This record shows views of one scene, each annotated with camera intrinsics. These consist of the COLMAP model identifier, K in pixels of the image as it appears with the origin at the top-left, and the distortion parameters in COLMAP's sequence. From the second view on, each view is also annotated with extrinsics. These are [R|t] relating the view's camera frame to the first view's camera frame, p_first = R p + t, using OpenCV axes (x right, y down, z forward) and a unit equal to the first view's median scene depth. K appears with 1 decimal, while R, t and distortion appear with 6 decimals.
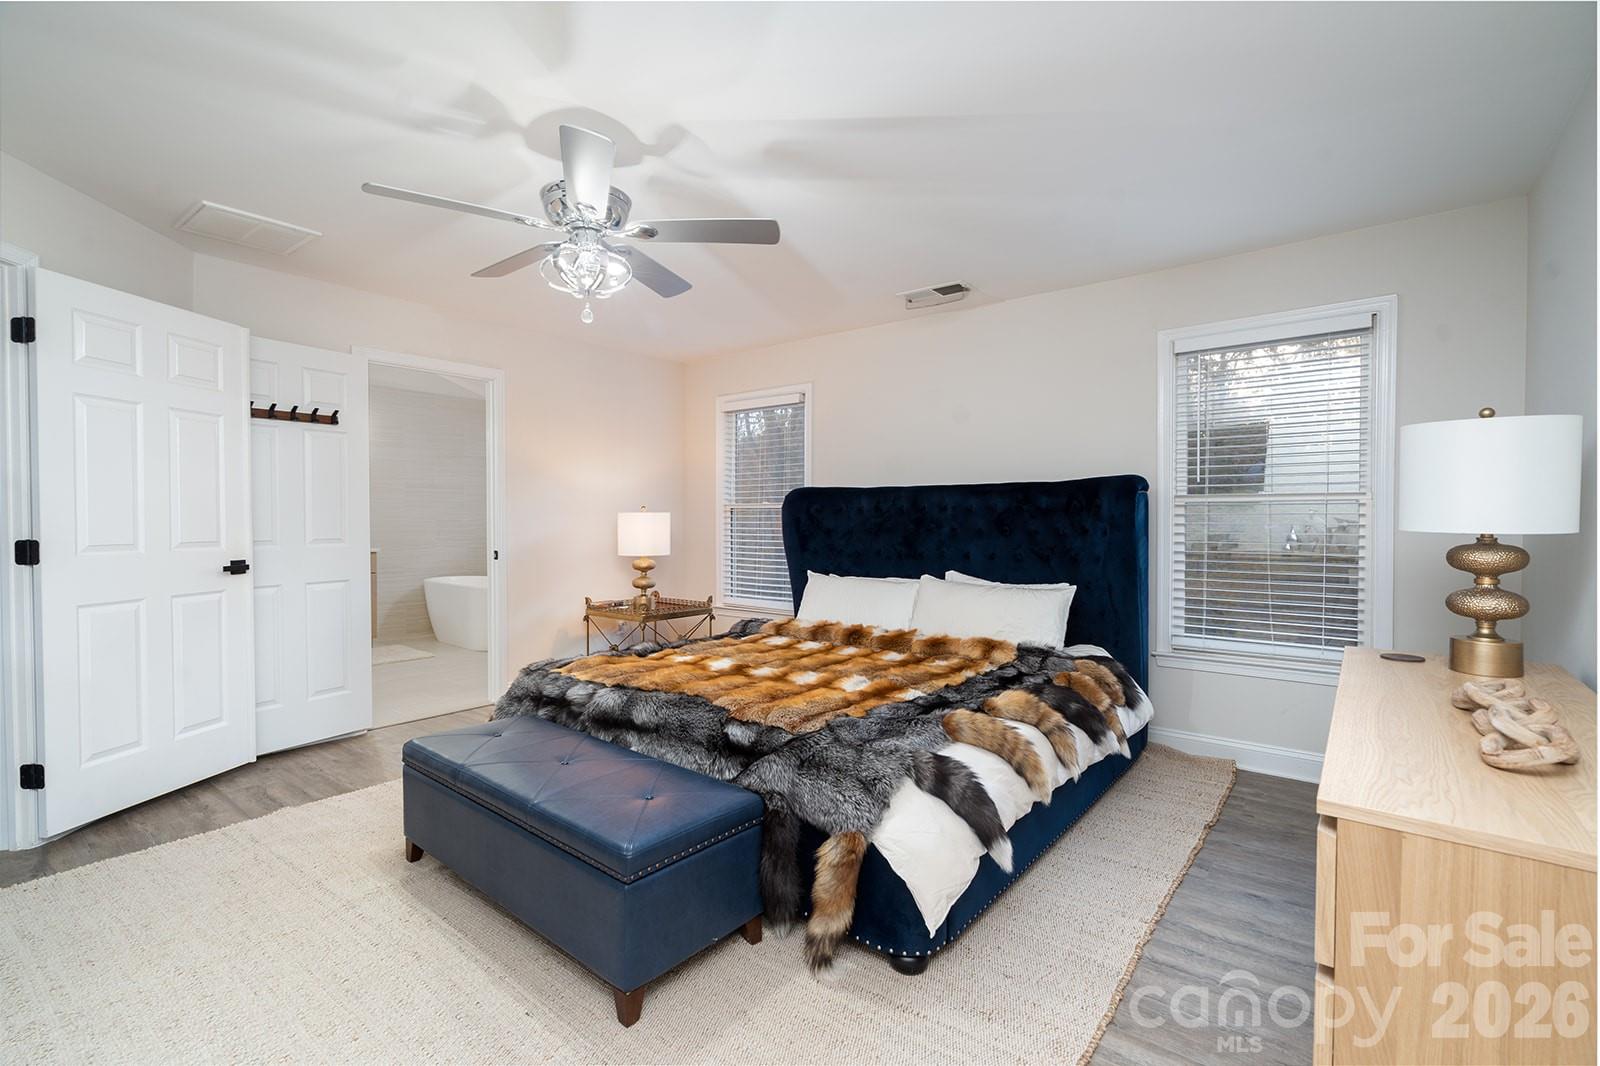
lens RADIAL K [[730.1, 0, 805.4], [0, 730.1, 525.7], [0, 0, 1]] dist [0.002966, -0.000081]
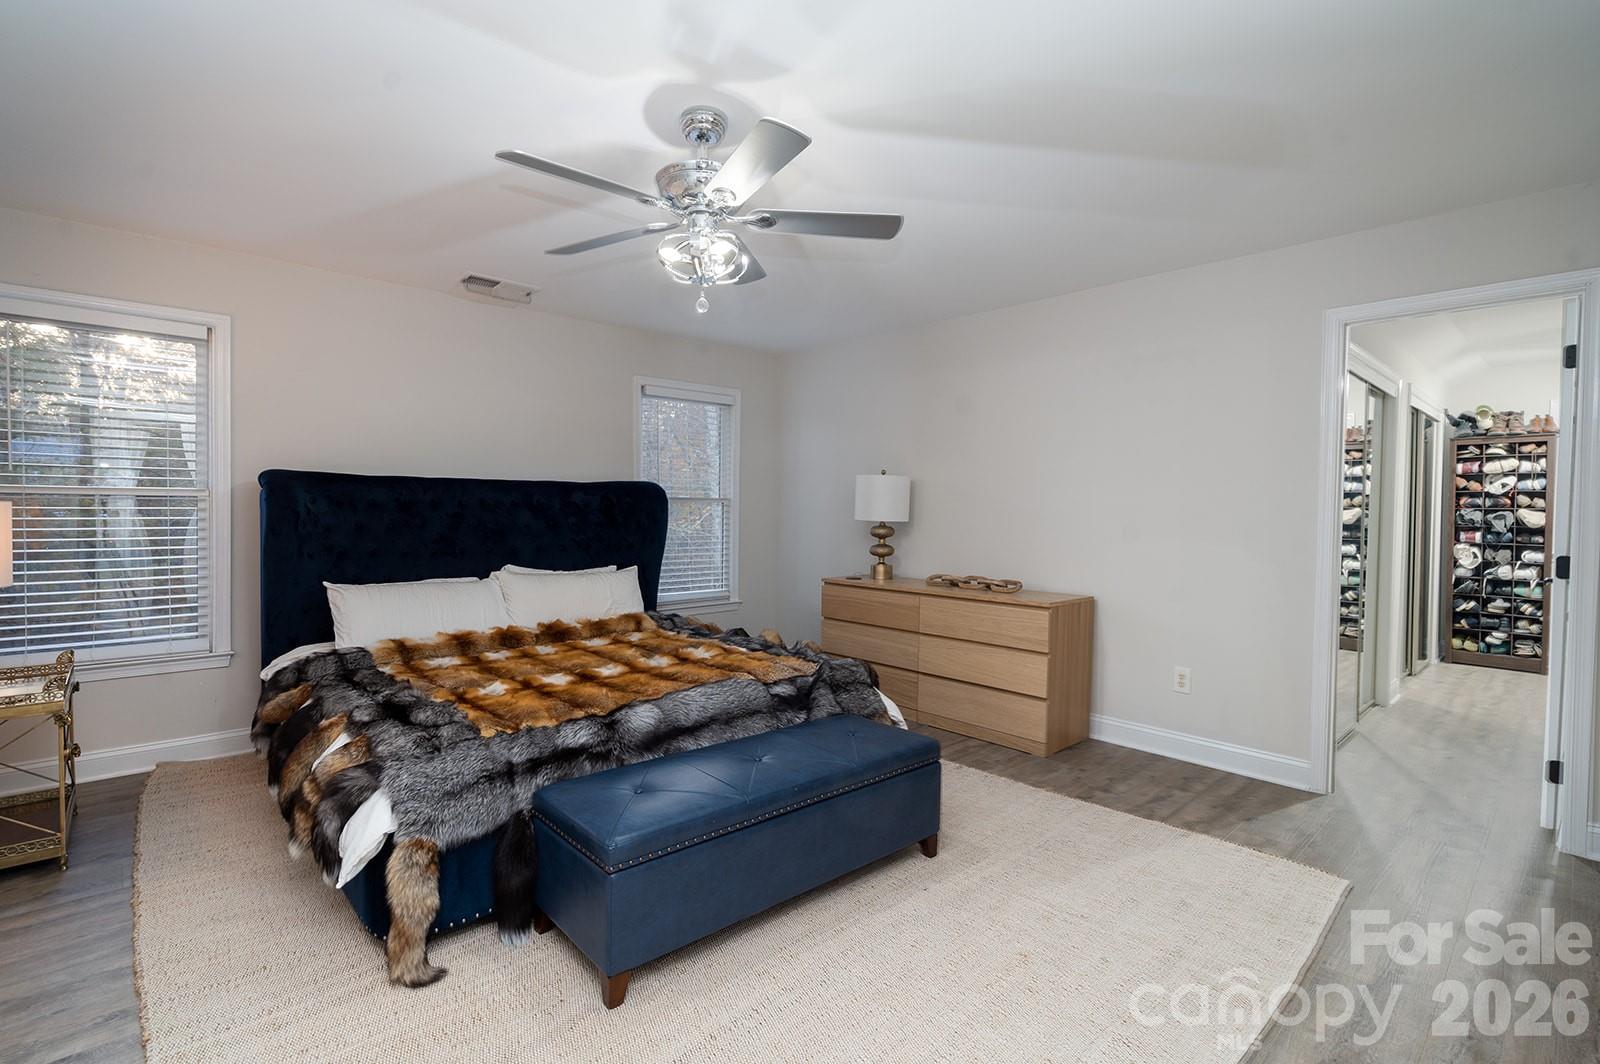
lens RADIAL K [[730.1, 0, 803.7], [0, 730.1, 525.5], [0, 0, 1]] dist [0.002966, -0.000081]
pose [[0.153804, -0.020118, 0.987897, -1.084859], [0.002020, 0.999797, 0.020046, -0.017505], [-0.988099, -0.001088, 0.153813, 0.639271]]
